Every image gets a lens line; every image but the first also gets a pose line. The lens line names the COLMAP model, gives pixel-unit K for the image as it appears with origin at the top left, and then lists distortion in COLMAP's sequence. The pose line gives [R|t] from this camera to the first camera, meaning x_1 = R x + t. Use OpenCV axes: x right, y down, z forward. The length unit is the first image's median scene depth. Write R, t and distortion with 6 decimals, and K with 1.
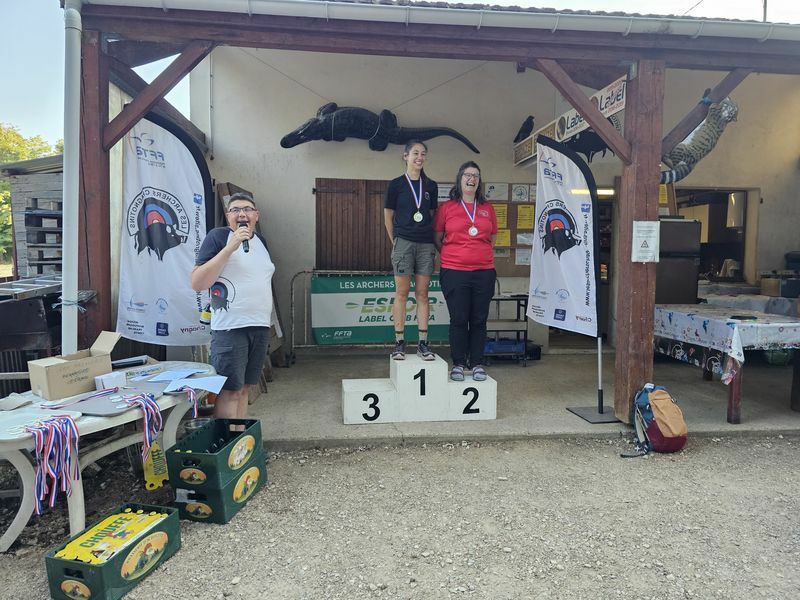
lens RADIAL K [[539.7, 0, 402.2], [0, 539.7, 294.0], [0, 0, 1]] dist [0.065280, -0.062719]
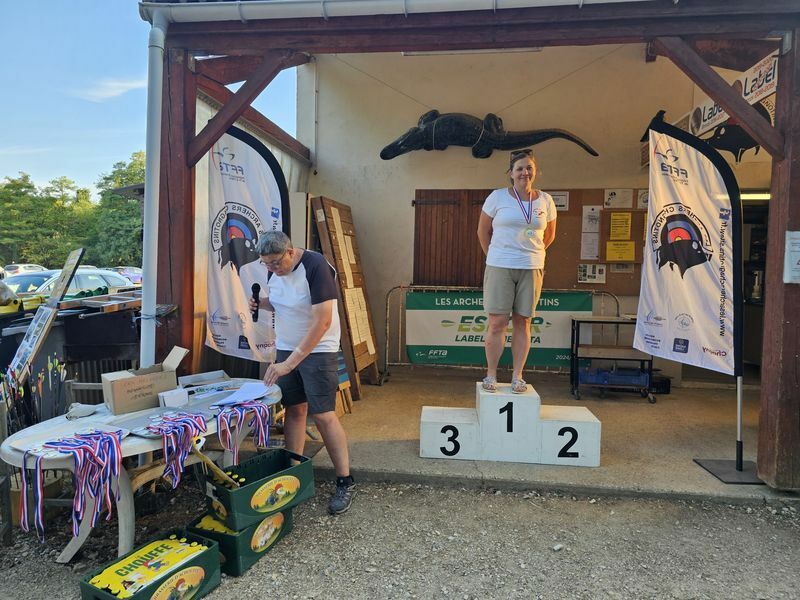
lens RADIAL K [[541.4, 0, 400.7], [0, 541.4, 297.3], [0, 0, 1]] dist [0.061390, -0.058470]
pose [[0.972320, 0.019785, -0.232814, 0.069894], [-0.023738, 0.999618, -0.014187, -0.013919], [0.232444, 0.019321, 0.972418, 0.101501]]
